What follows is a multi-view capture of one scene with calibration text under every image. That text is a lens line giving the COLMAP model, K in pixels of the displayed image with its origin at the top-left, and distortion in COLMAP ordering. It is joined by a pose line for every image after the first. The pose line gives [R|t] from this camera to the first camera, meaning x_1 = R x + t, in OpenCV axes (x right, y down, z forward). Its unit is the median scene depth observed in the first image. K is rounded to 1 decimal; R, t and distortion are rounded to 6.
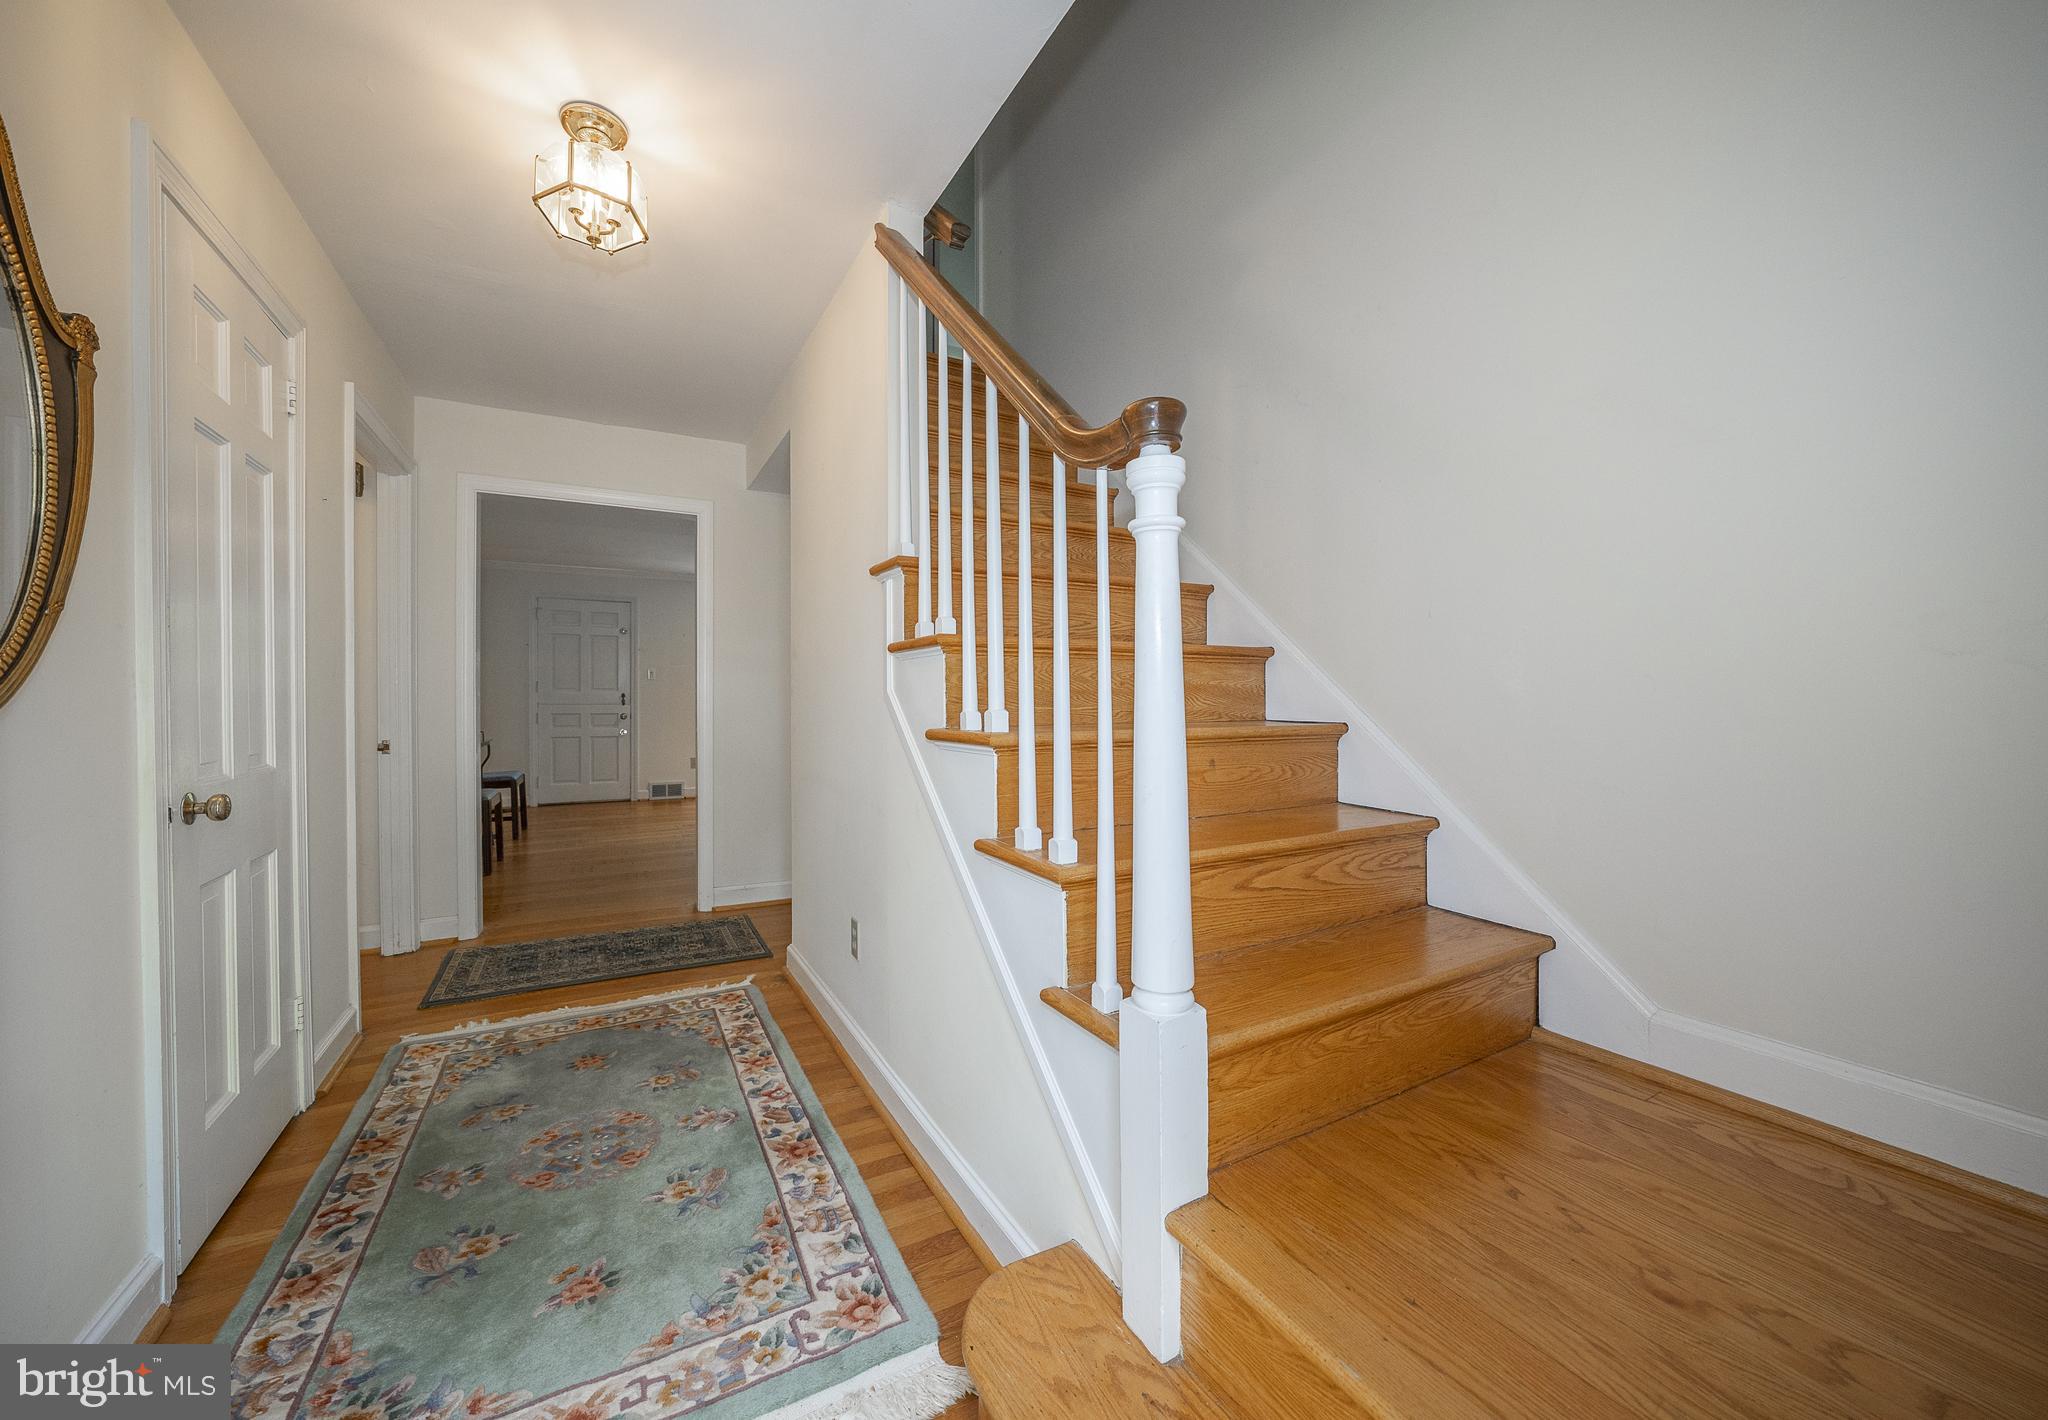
lens RADIAL K [[728.0, 0, 995.7], [0, 728.0, 711.2], [0, 0, 1]] dist [-0.010805, -0.000771]
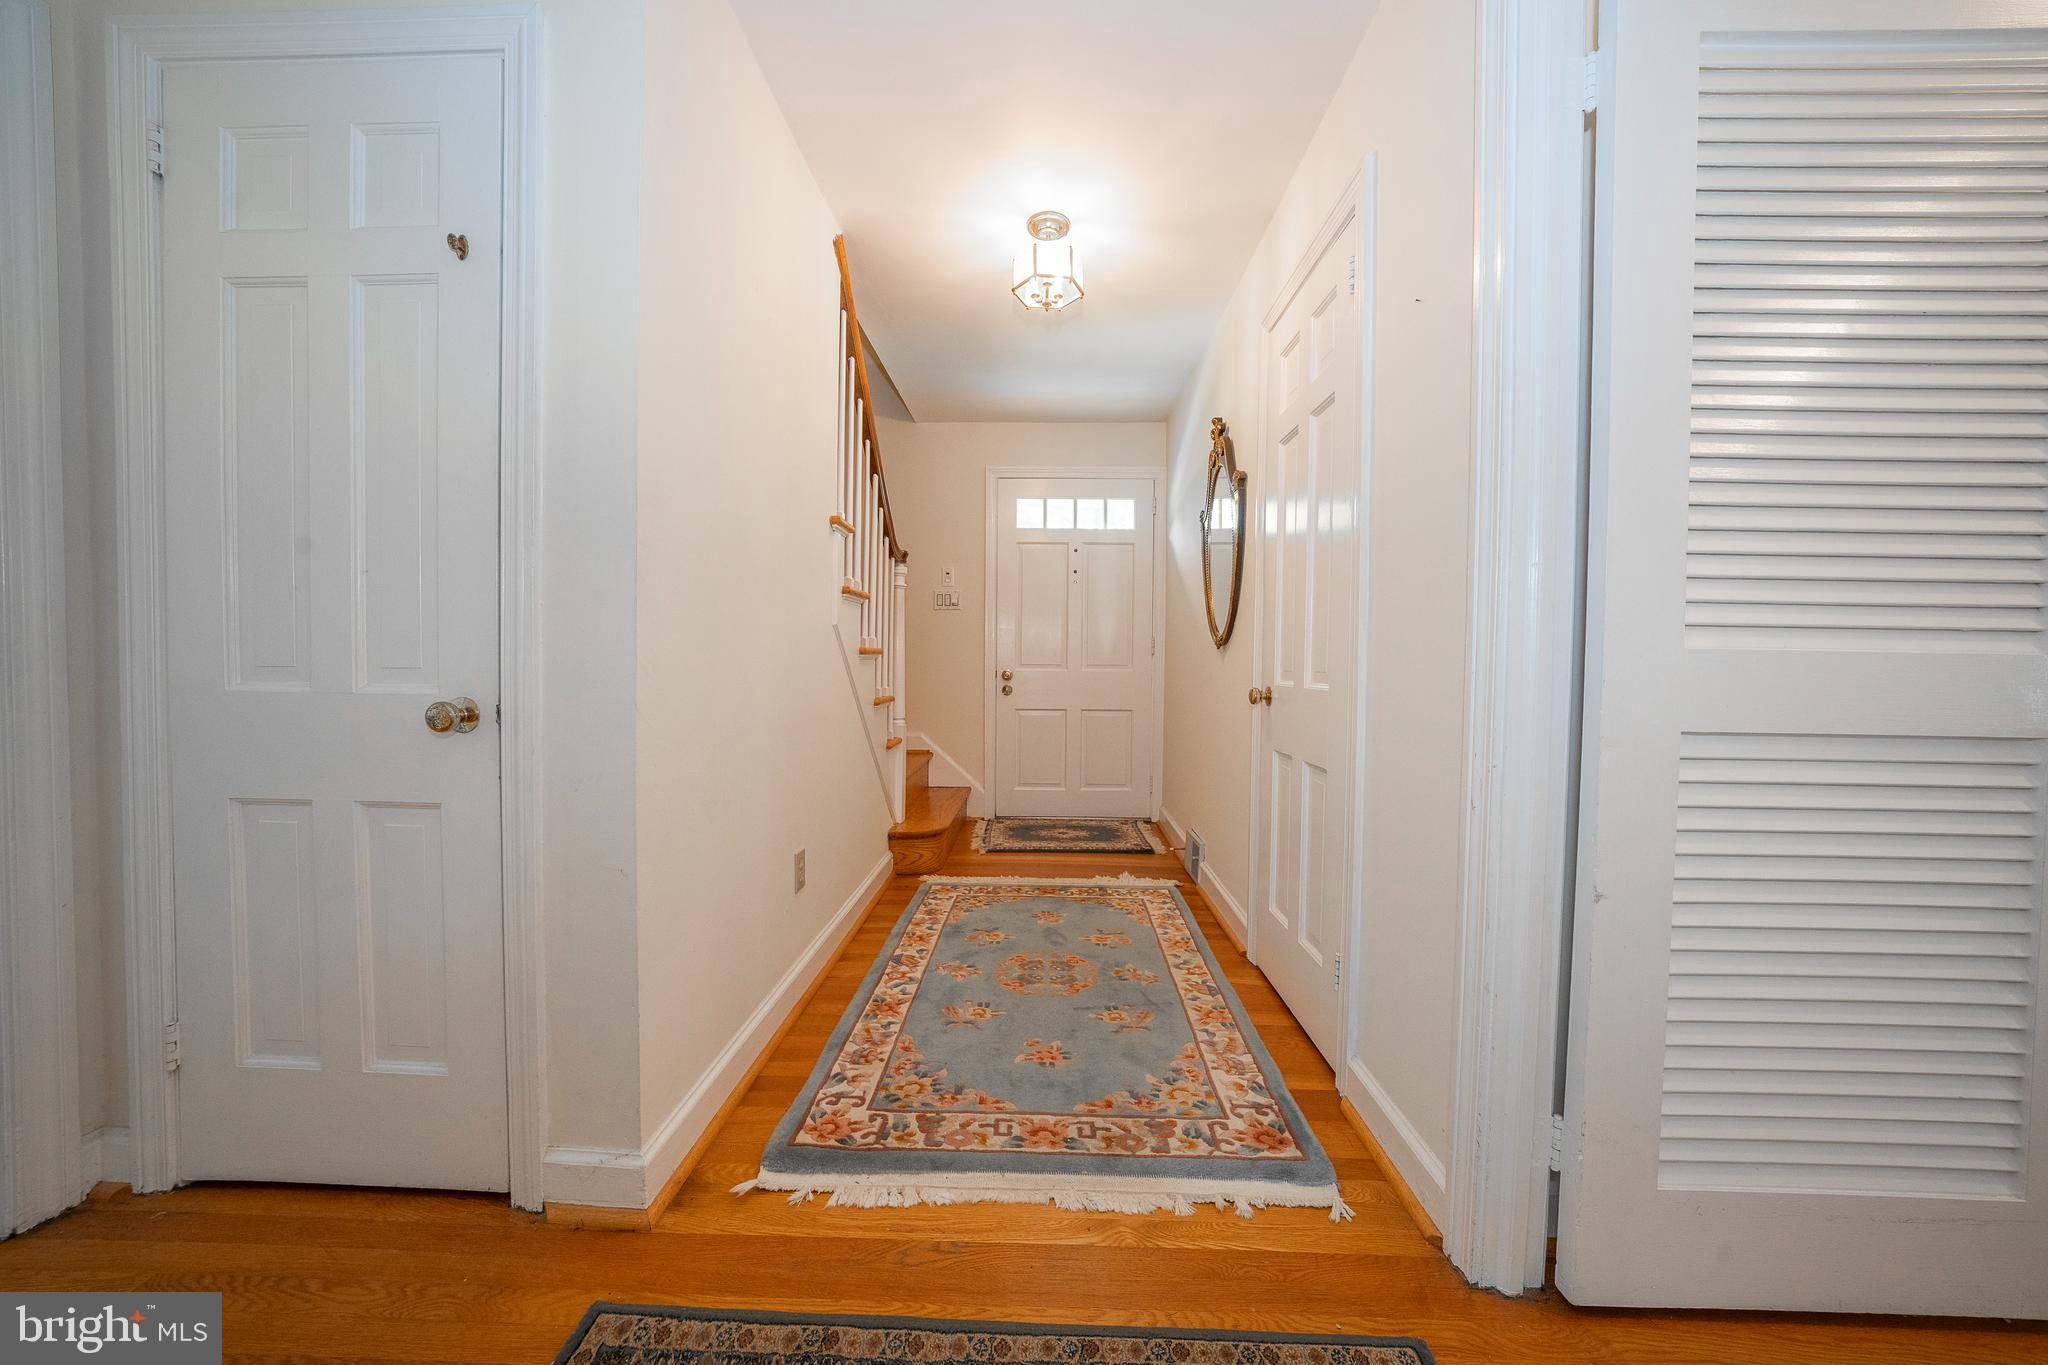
lens RADIAL K [[690.5, 0, 1017.5], [0, 690.5, 671.6], [0, 0, 1]] dist [-0.018768, 0.003800]
pose [[-0.855785, -0.020468, 0.516926, -1.044756], [-0.005034, 0.999499, 0.031242, 0.031451], [-0.517307, 0.024134, -0.855460, 1.884580]]
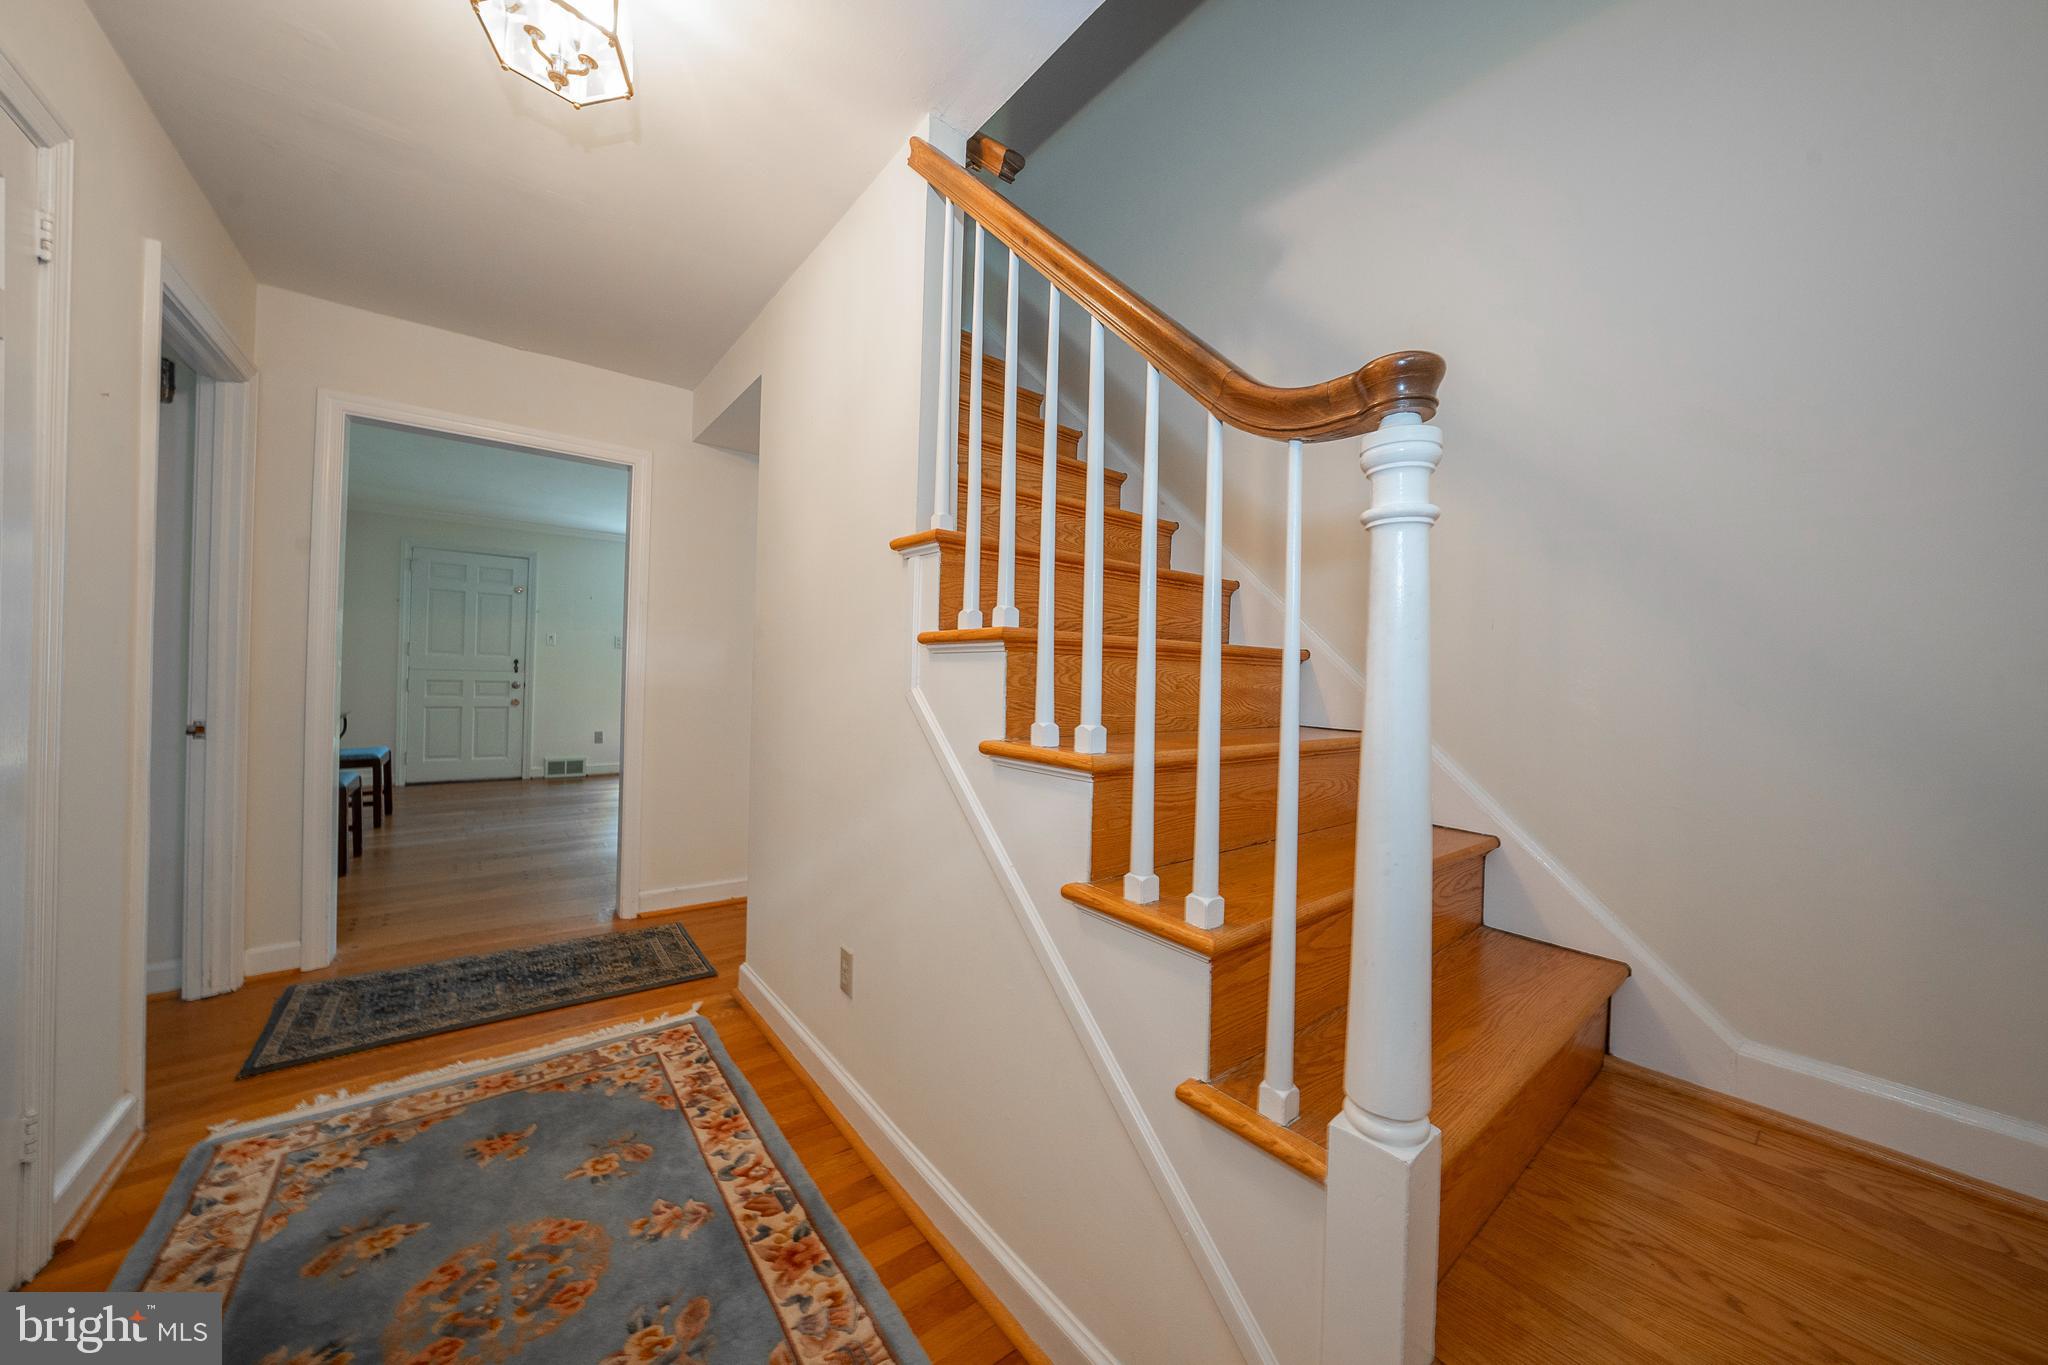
lens RADIAL K [[690.5, 0, 1033.2], [0, 690.5, 683.5], [0, 0, 1]] dist [-0.018768, 0.003800]
pose [[0.982063, 0.027742, 0.186503, -0.160198], [-0.027333, 0.999615, -0.004761, -0.032959], [-0.186563, -0.000422, 0.982443, 0.188260]]
